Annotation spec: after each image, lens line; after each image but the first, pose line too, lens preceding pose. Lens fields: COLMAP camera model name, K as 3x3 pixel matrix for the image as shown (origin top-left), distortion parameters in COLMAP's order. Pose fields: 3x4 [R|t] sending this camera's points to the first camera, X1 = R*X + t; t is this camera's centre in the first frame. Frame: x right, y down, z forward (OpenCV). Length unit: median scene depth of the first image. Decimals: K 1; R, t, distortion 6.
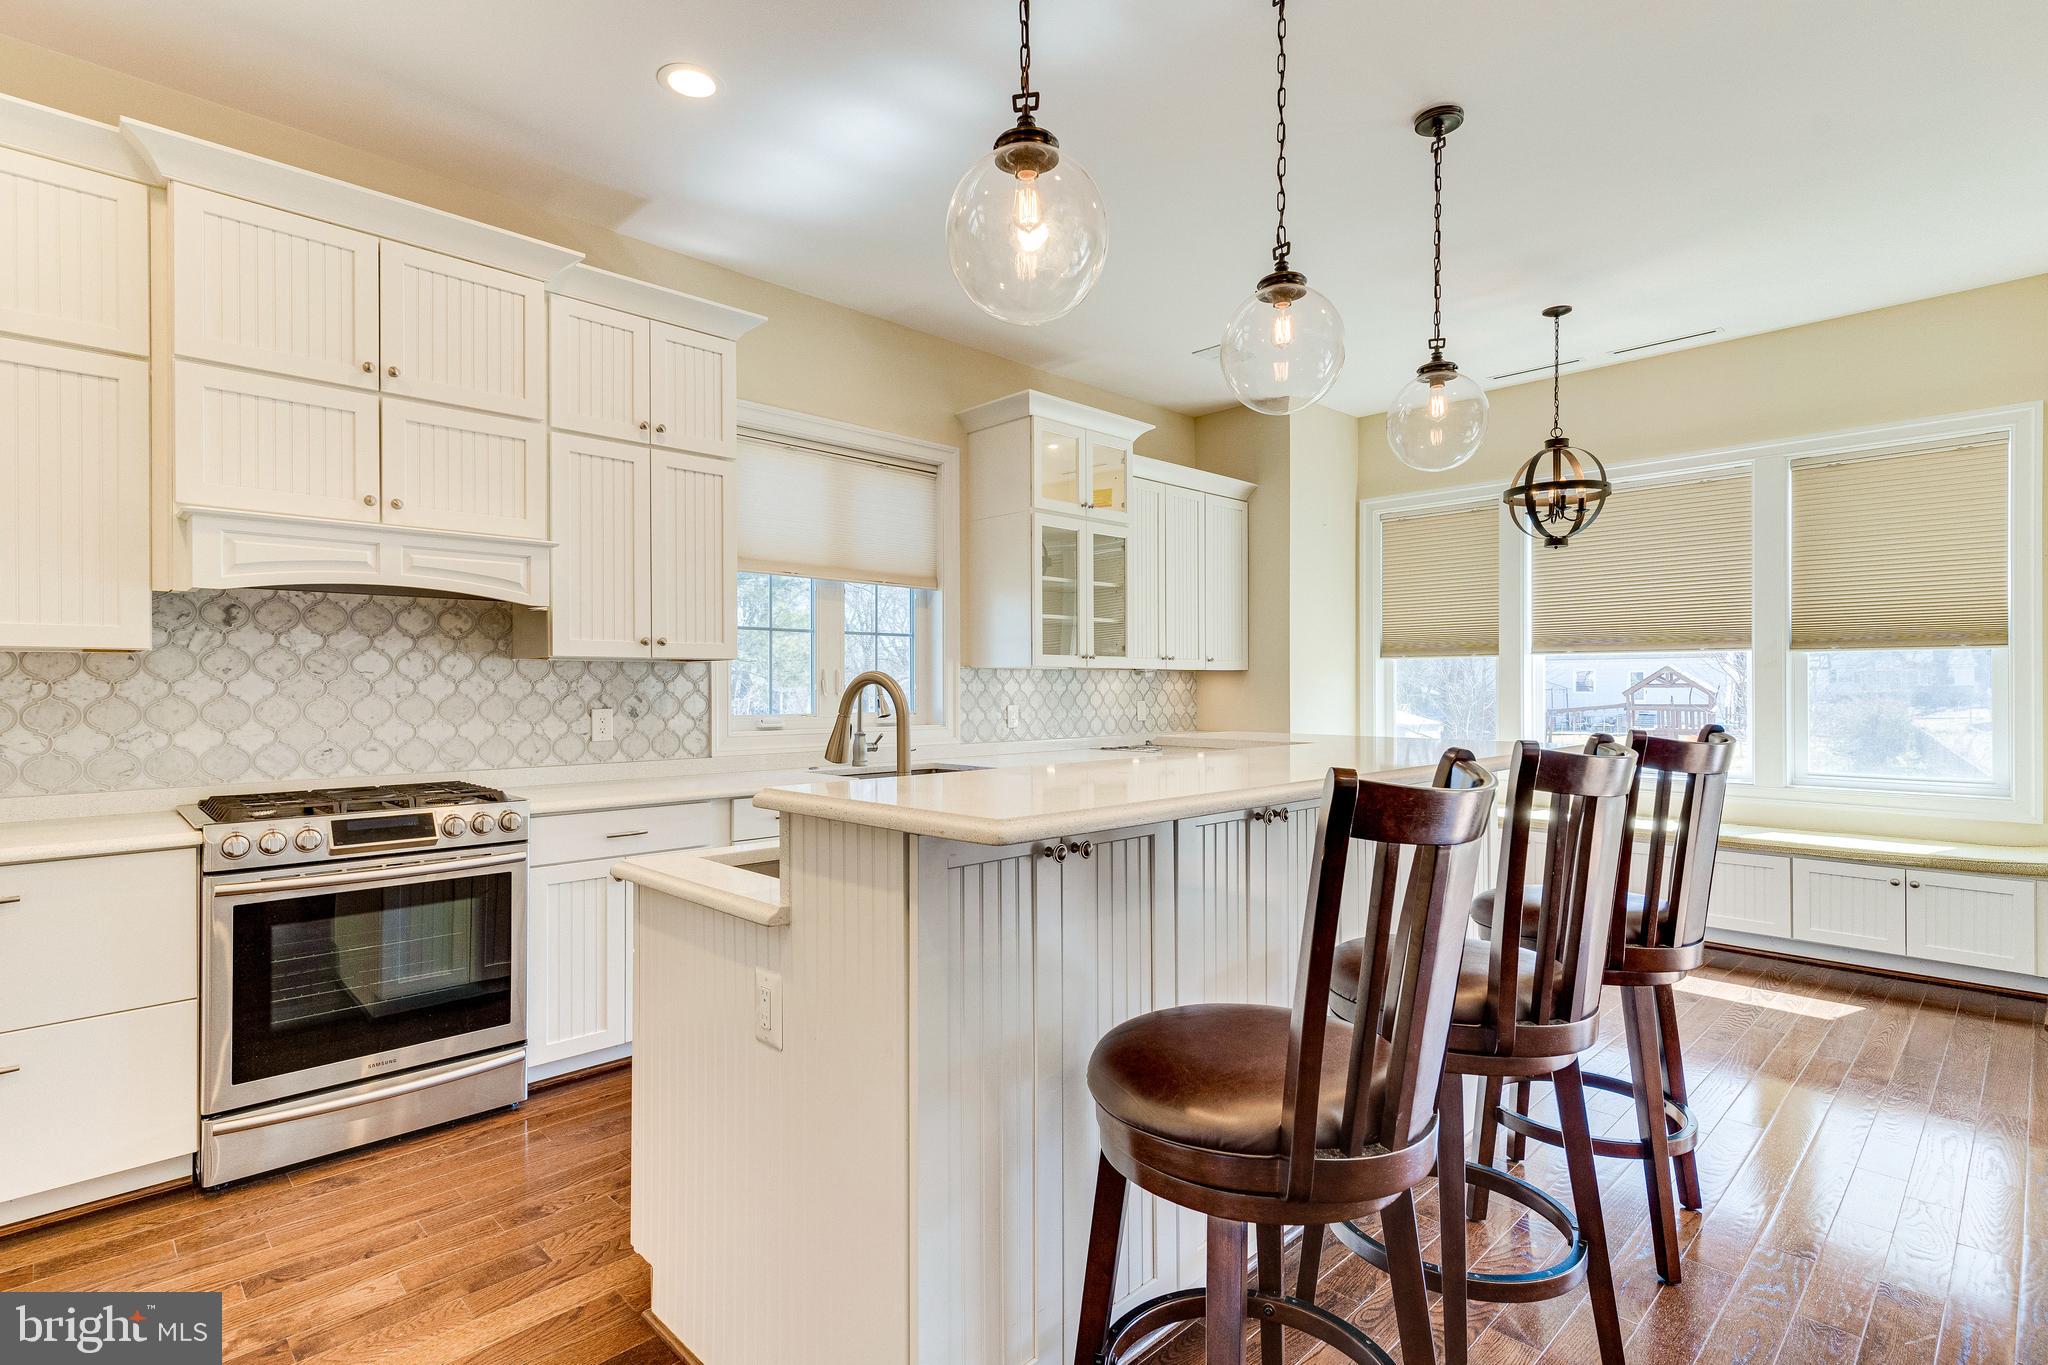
lens RADIAL K [[994.0, 0, 1024.0], [0, 994.0, 682.5], [0, 0, 1]] dist [0.015955, -0.005323]
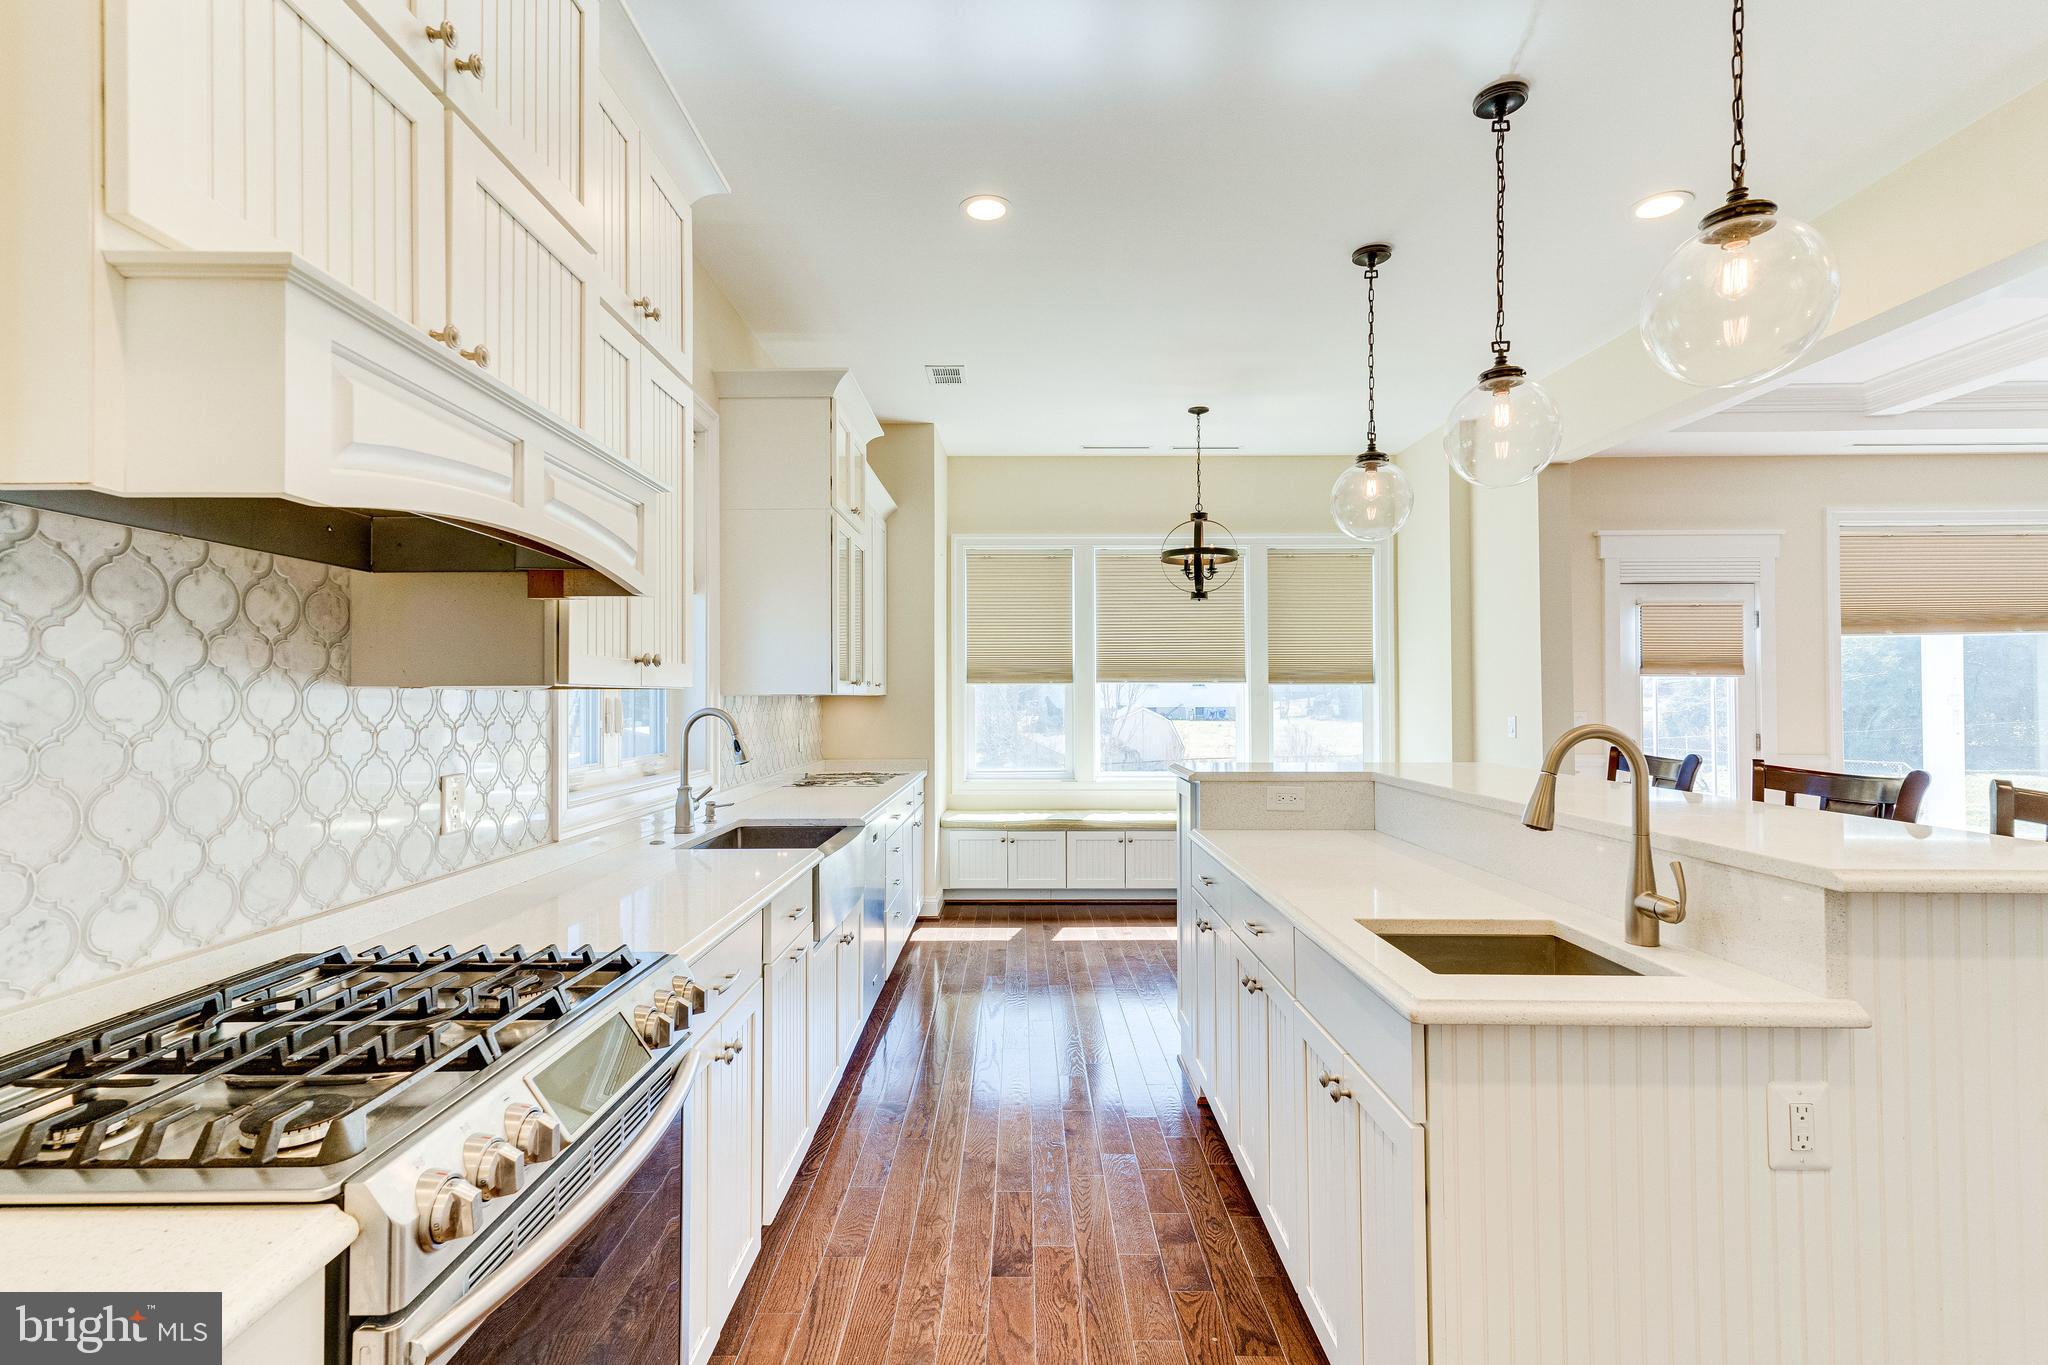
lens RADIAL K [[968.0, 0, 1018.5], [0, 968.0, 683.1], [0, 0, 1]] dist [0.020906, -0.000916]
pose [[0.701929, 0.012134, 0.712143, -0.552987], [-0.003022, 0.999897, -0.014059, -0.016612], [-0.712240, 0.007717, 0.701893, 0.368295]]
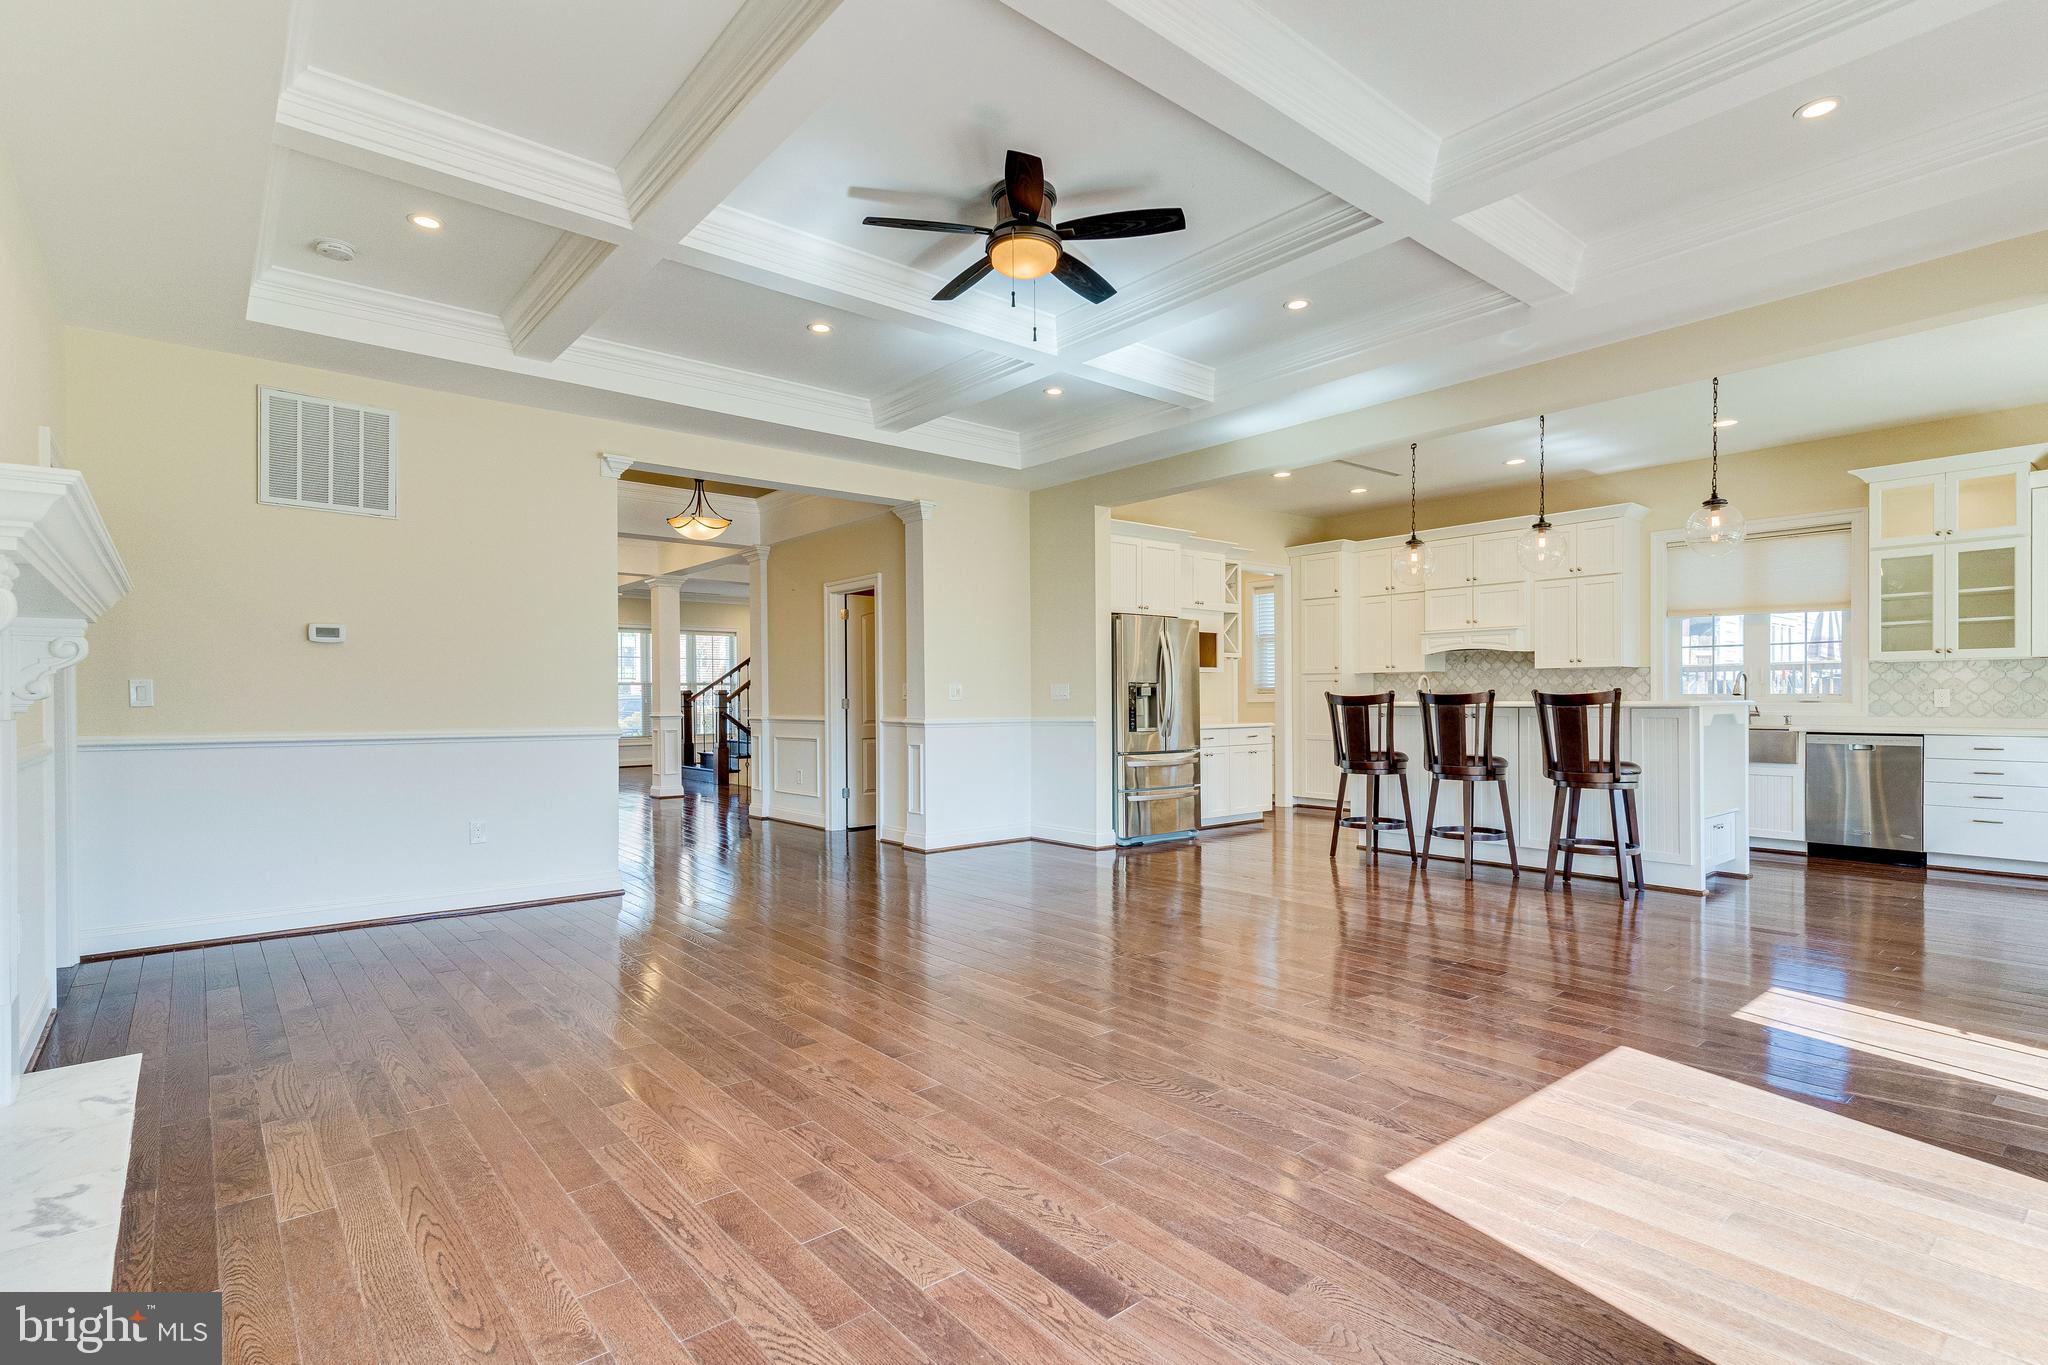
lens RADIAL K [[986.2, 0, 1020.9], [0, 986.2, 711.3], [0, 0, 1]] dist [0.019082, -0.001156]
pose [[-0.080409, 0.017026, -0.996616, 1.808175], [0.008573, 0.999829, 0.016389, 0.025915], [0.996725, -0.007226, -0.080542, -0.107773]]
